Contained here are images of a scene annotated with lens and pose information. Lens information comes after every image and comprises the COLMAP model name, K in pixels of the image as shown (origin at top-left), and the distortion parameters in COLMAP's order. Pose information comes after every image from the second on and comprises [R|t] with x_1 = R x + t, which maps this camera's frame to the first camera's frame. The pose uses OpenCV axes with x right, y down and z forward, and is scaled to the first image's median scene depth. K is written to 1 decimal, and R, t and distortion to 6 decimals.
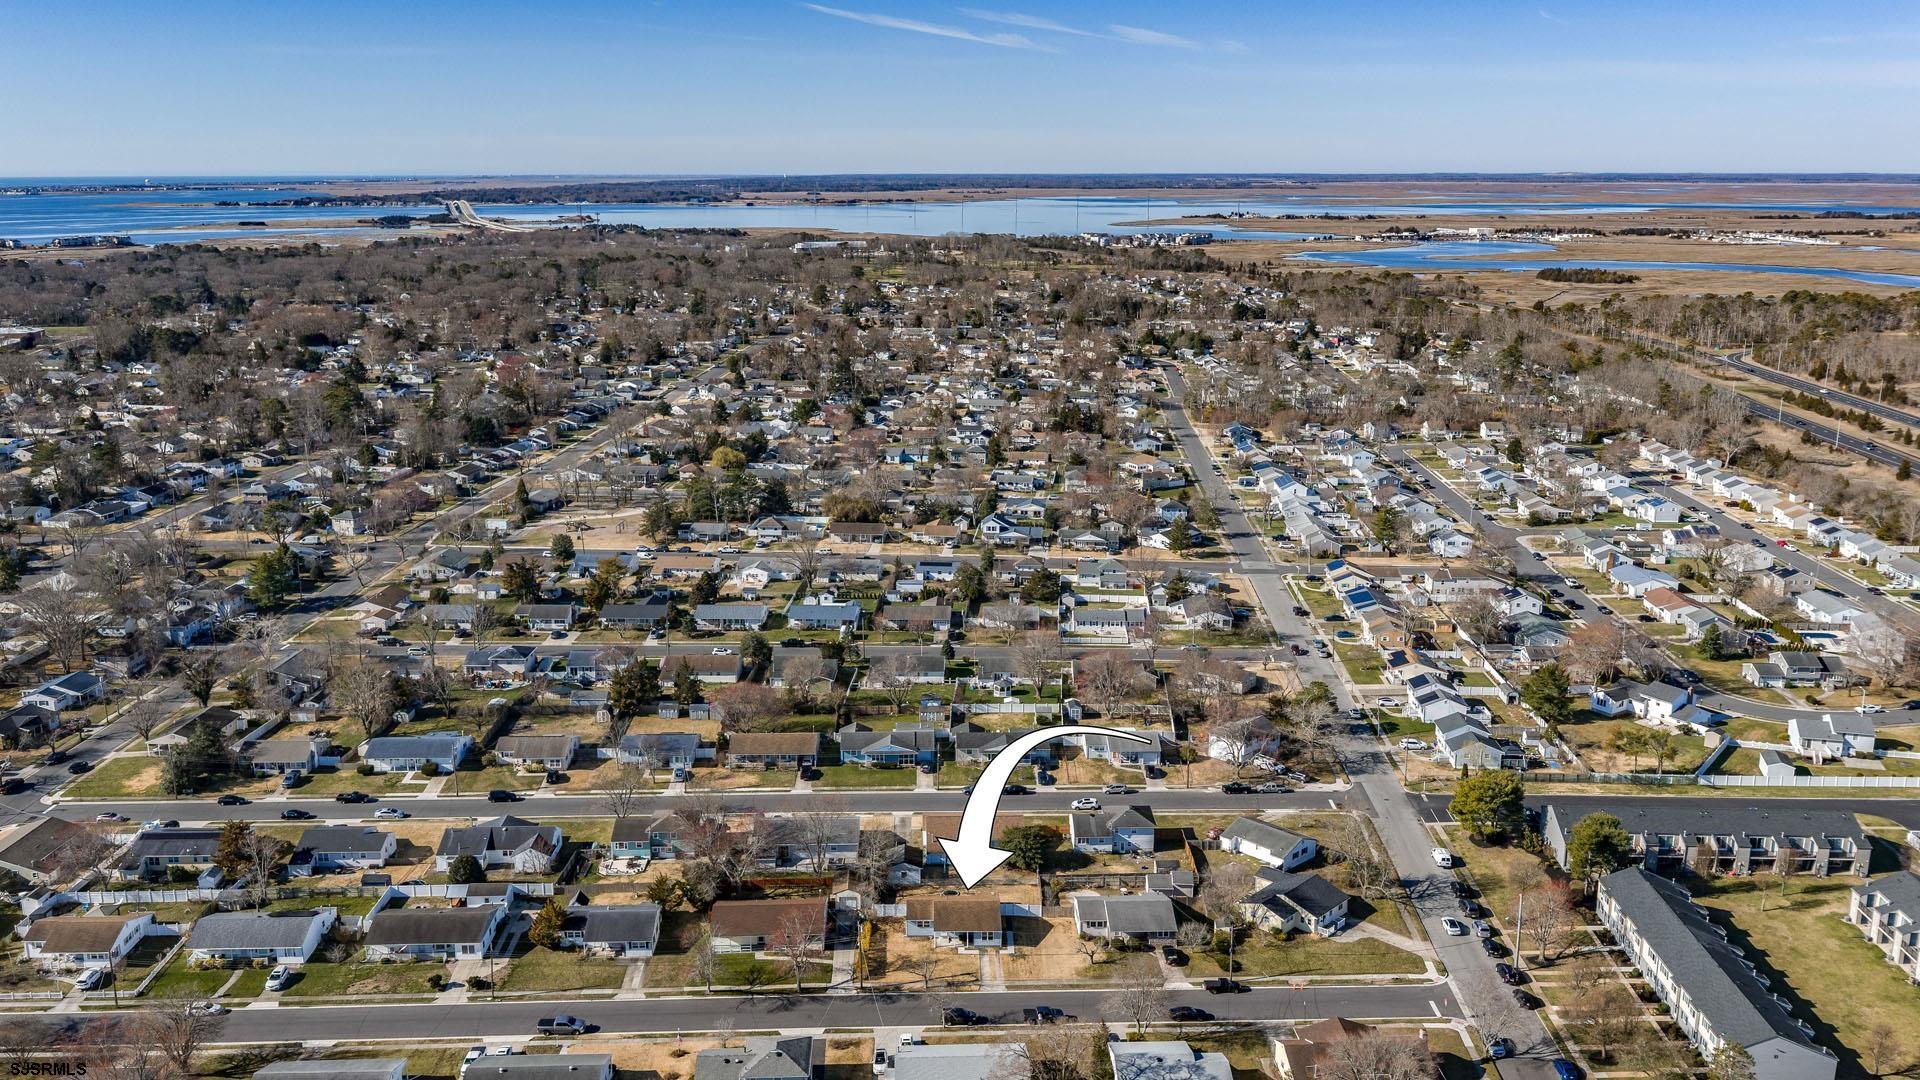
lens RADIAL K [[1587.0, 0, 959.8], [0, 1587.0, 550.5], [0, 0, 1]] dist [0.030923, -0.065937]
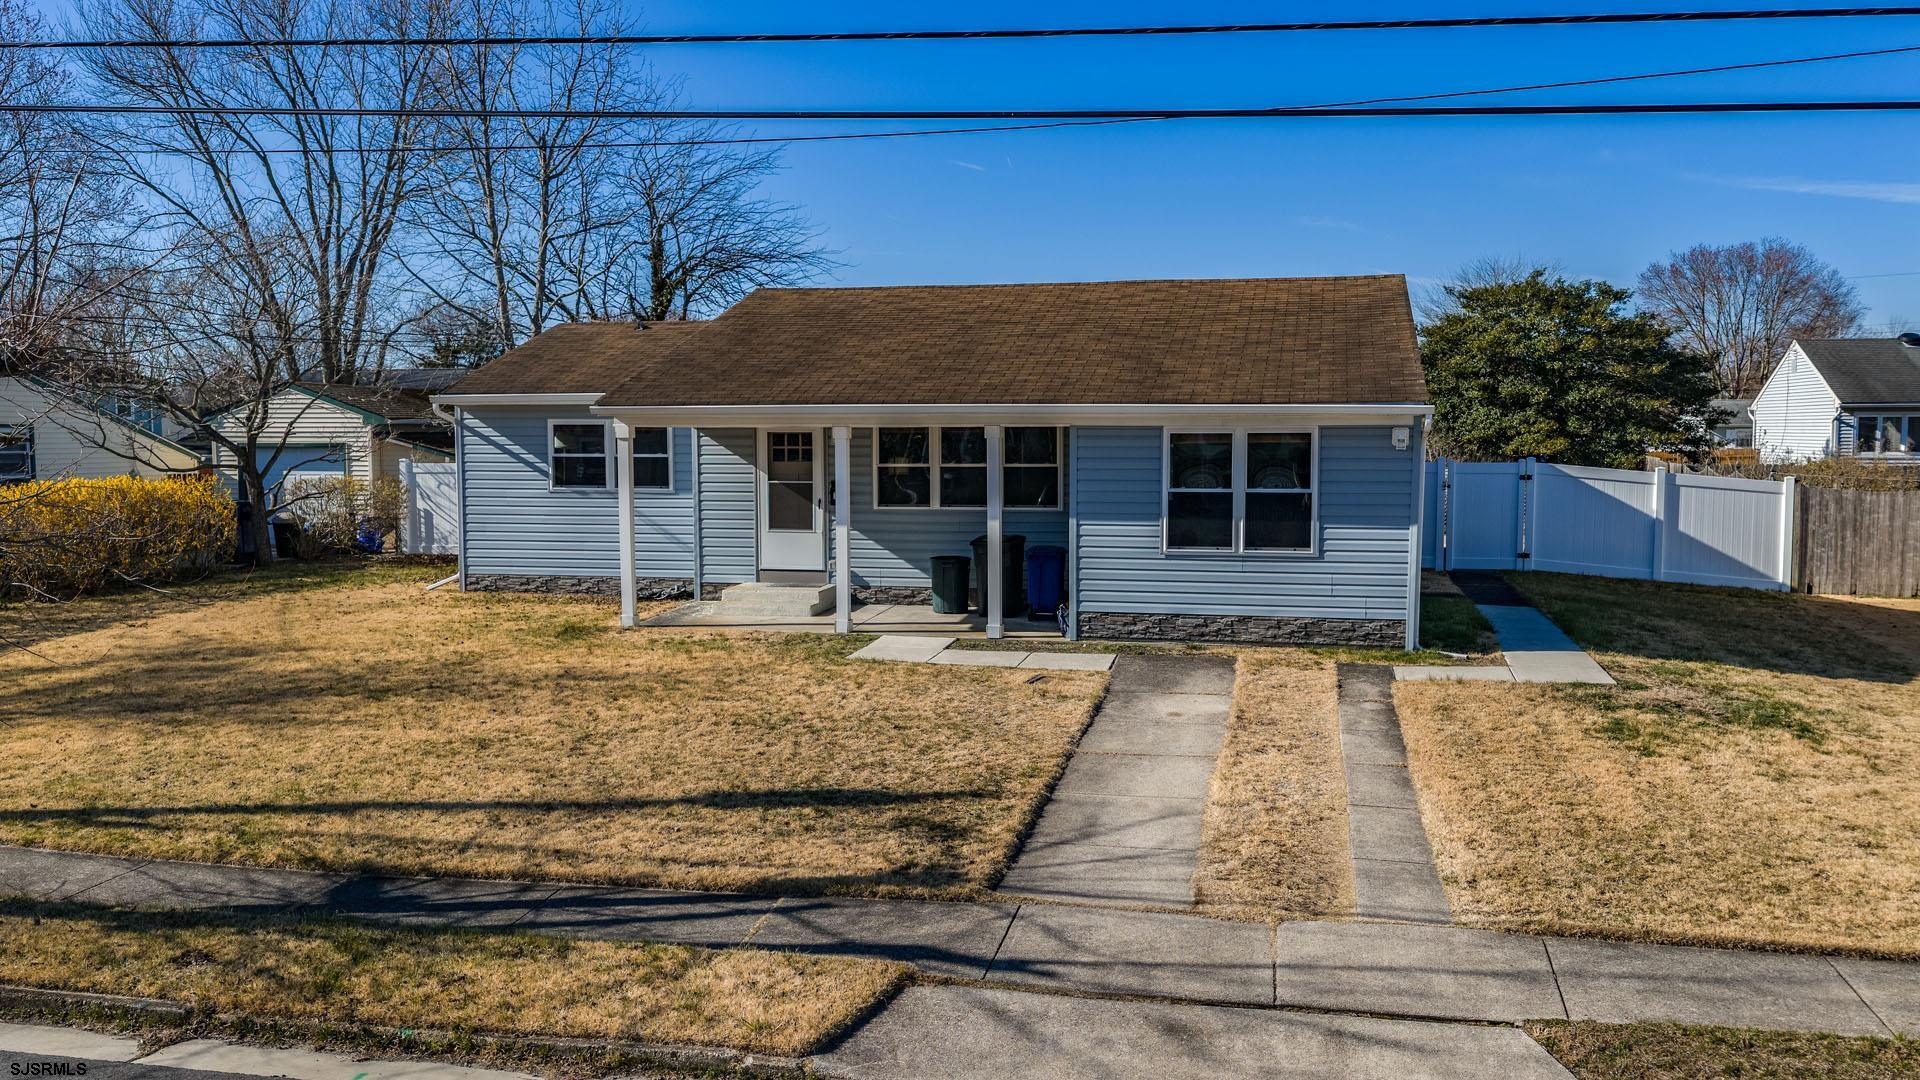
lens RADIAL K [[1587.0, 0, 959.8], [0, 1587.0, 550.5], [0, 0, 1]] dist [0.030923, -0.065937]
pose [[0.971749, 0.015052, -0.235537, 0.015824], [-0.053074, 0.986341, -0.155934, 0.181439], [0.229973, 0.164029, 0.959274, 0.646154]]
